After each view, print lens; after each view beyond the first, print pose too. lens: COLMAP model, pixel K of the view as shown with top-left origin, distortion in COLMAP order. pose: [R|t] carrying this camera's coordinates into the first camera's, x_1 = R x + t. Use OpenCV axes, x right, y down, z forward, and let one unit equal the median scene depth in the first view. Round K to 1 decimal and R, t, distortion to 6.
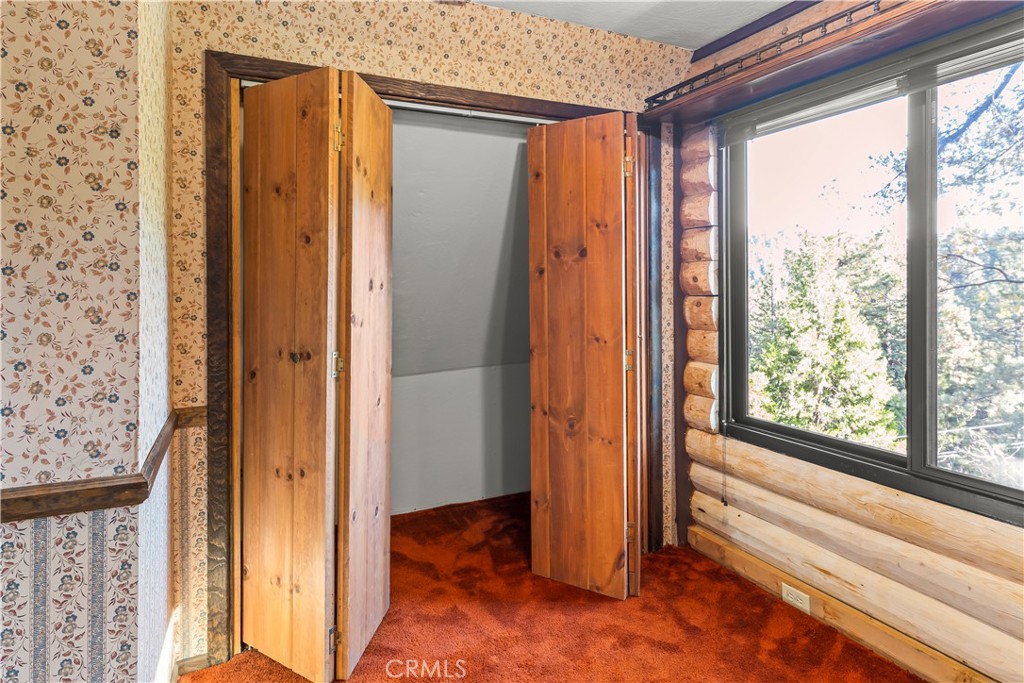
lens RADIAL K [[569.4, 0, 504.4], [0, 569.4, 289.8], [0, 0, 1]] dist [0.002425, 0.000760]
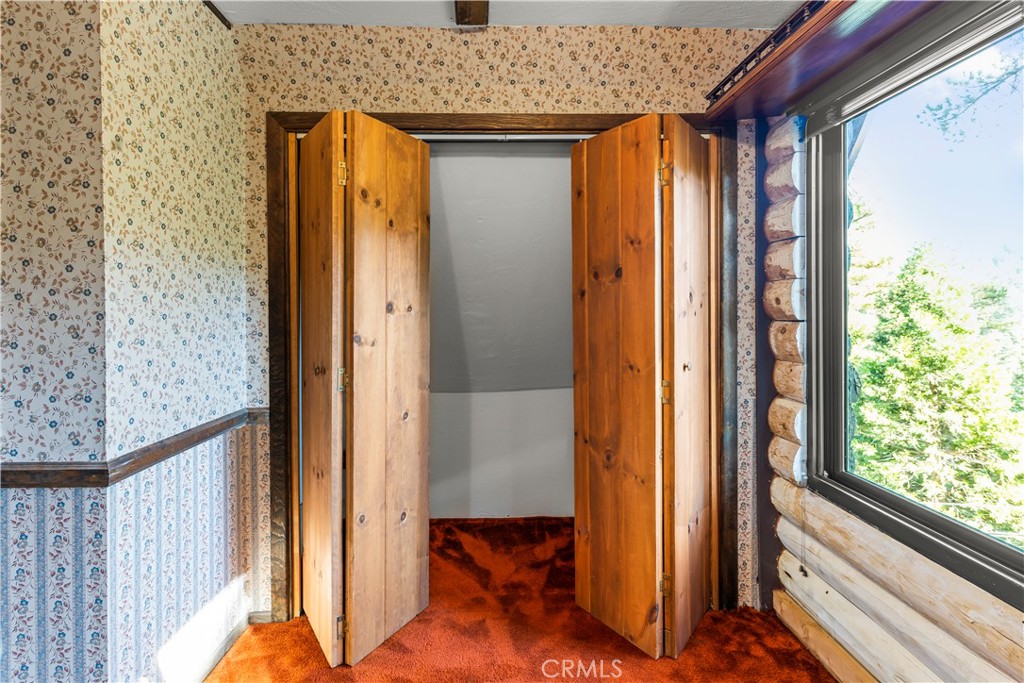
lens RADIAL K [[500.3, 0, 508.8], [0, 500.3, 315.6], [0, 0, 1]] dist [0.001137, 0.000252]
pose [[0.919874, 0.006790, -0.392155, 0.297307], [-0.003875, 0.999959, 0.008226, -0.001614], [0.392195, -0.006047, 0.919862, 0.184987]]
